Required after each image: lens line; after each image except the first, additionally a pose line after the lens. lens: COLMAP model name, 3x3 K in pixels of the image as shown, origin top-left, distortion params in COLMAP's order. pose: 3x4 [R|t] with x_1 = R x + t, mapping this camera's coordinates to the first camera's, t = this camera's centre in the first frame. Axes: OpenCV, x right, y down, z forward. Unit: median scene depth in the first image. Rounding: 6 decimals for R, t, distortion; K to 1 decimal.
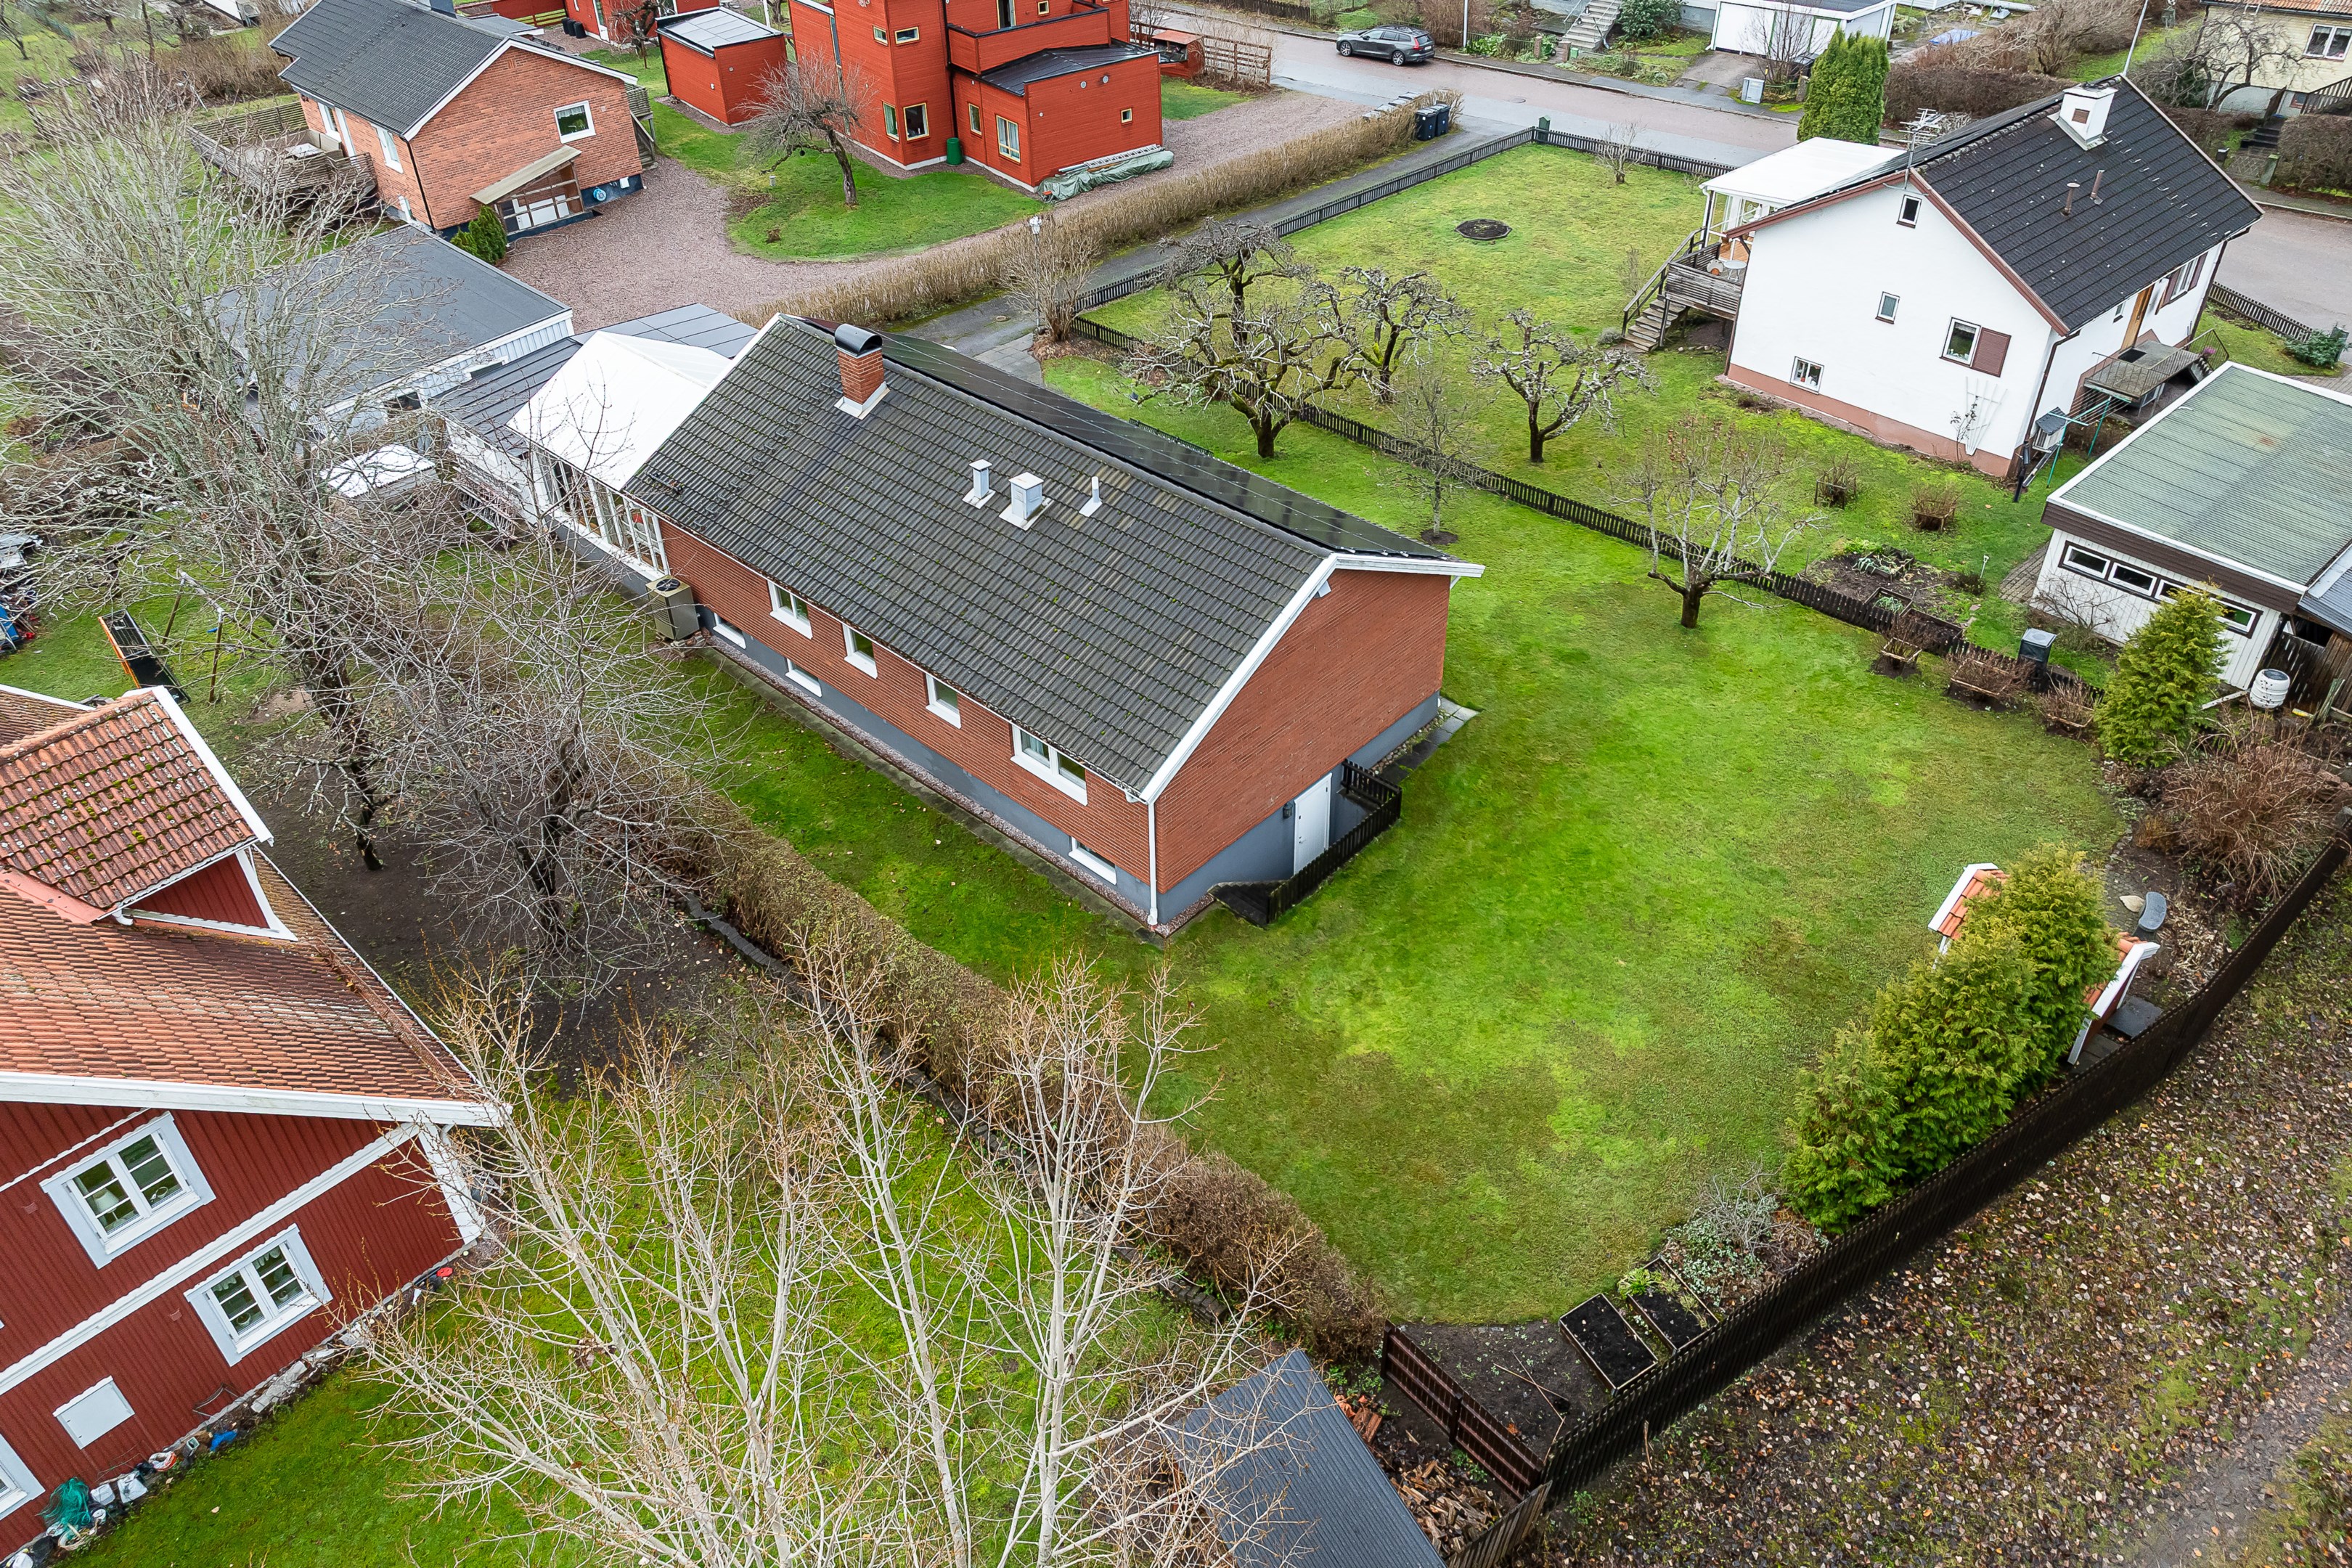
lens RADIAL K [[1607.1, 0, 1166.4], [0, 1607.1, 740.6], [0, 0, 1]] dist [-0.002954, -0.003890]
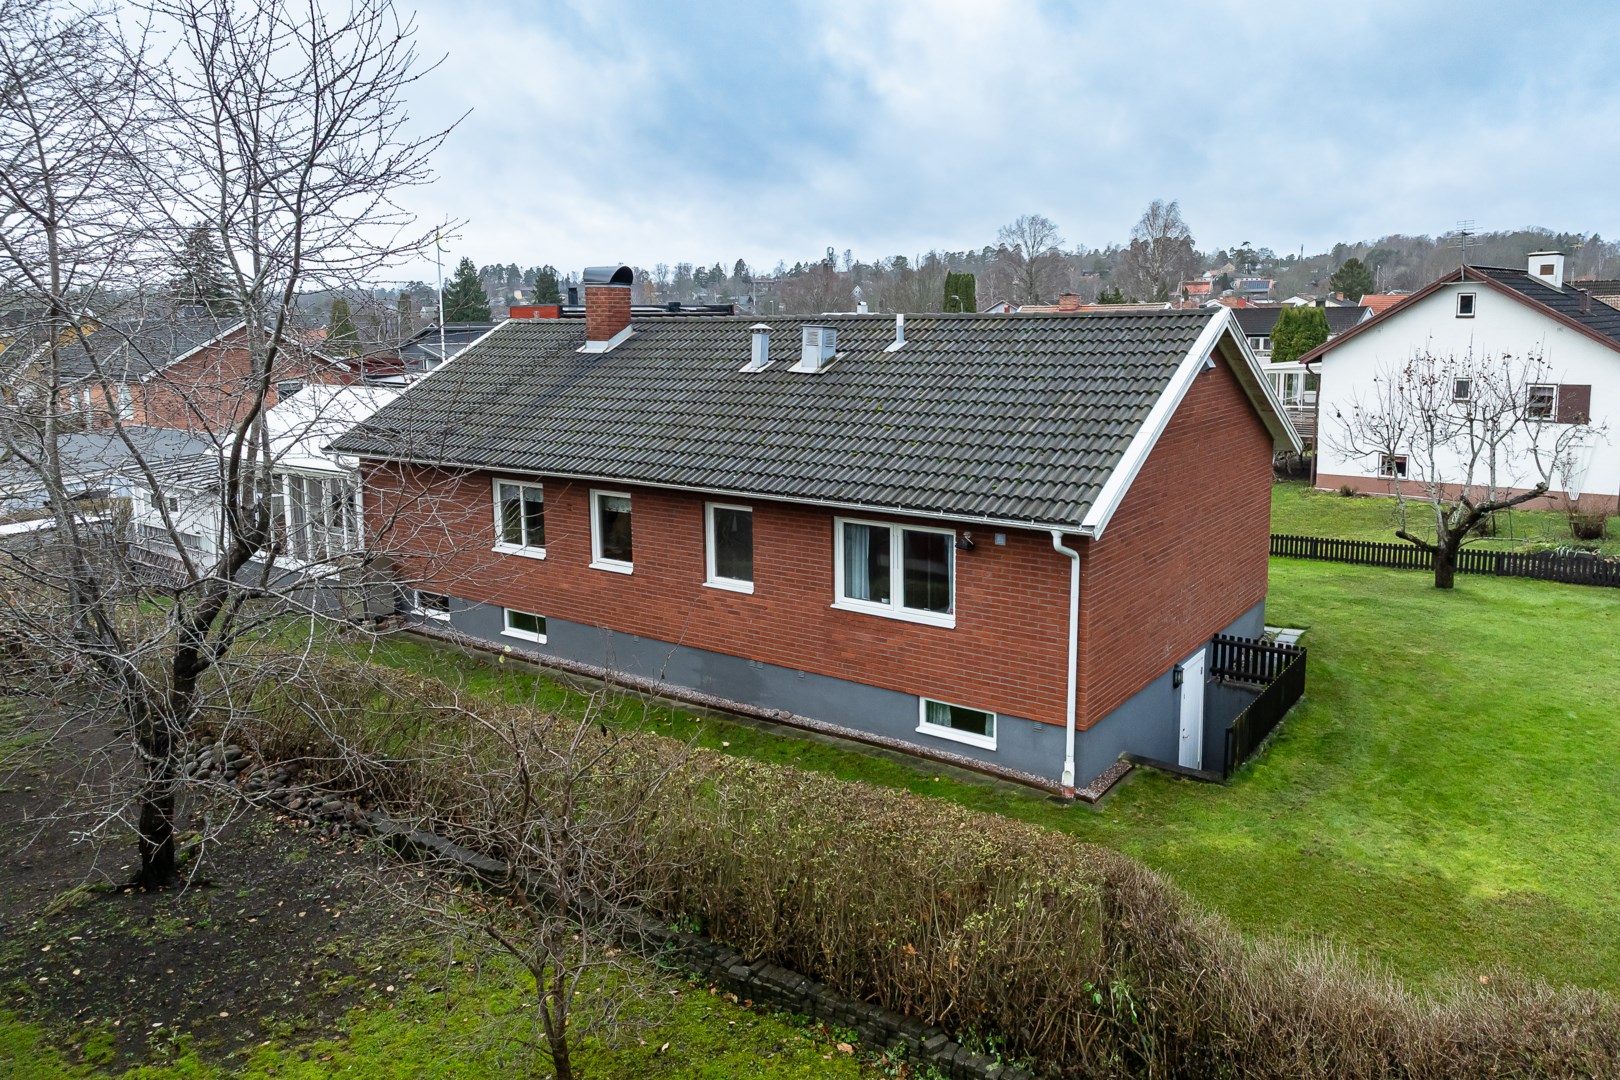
lens RADIAL K [[1135.3, 0, 804.2], [0, 1135.3, 487.8], [0, 0, 1]] dist [-0.003546, 0.001164]
pose [[0.993577, -0.008698, 0.112825, -0.165376], [0.061548, 0.878202, -0.474314, 0.212644], [-0.094958, 0.478211, 0.873096, 0.487046]]
